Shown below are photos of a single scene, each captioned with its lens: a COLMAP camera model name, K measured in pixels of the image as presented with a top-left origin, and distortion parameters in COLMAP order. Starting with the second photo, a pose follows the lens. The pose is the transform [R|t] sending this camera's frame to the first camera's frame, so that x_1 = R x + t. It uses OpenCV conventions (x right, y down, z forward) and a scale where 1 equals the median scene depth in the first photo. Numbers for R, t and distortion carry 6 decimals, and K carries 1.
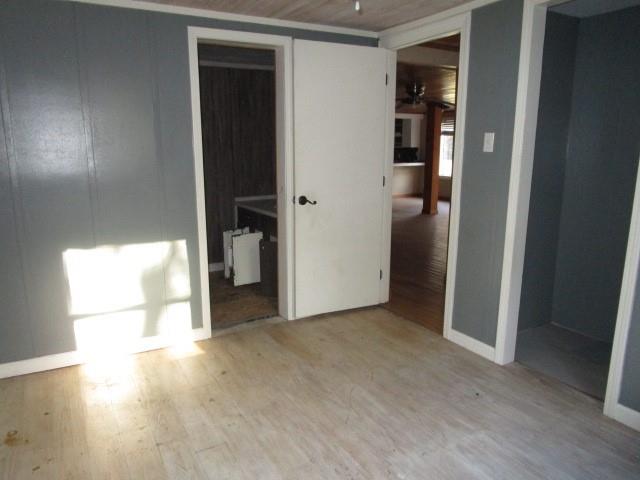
lens RADIAL K [[470.2, 0, 320.0], [0, 470.2, 240.0], [0, 0, 1]] dist [-0.000085, 0.001454]
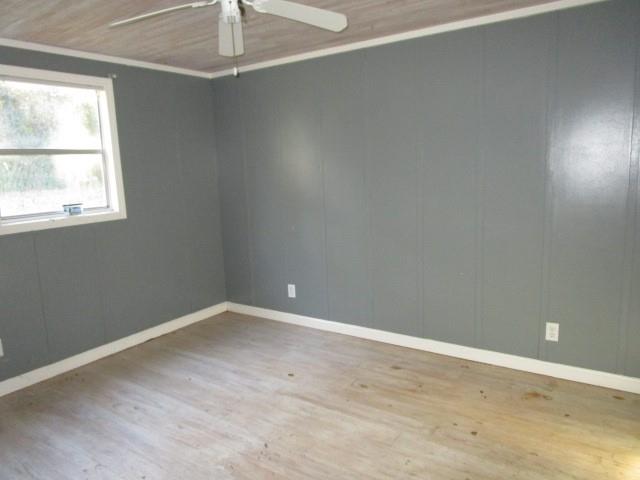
lens RADIAL K [[470.2, 0, 320.0], [0, 470.2, 240.0], [0, 0, 1]] dist [-0.000085, 0.001454]
pose [[-0.896289, 0.107576, -0.430224, 0.351167], [-0.048805, 0.940311, 0.336798, -0.358642], [0.440776, 0.322866, -0.837540, 1.709944]]
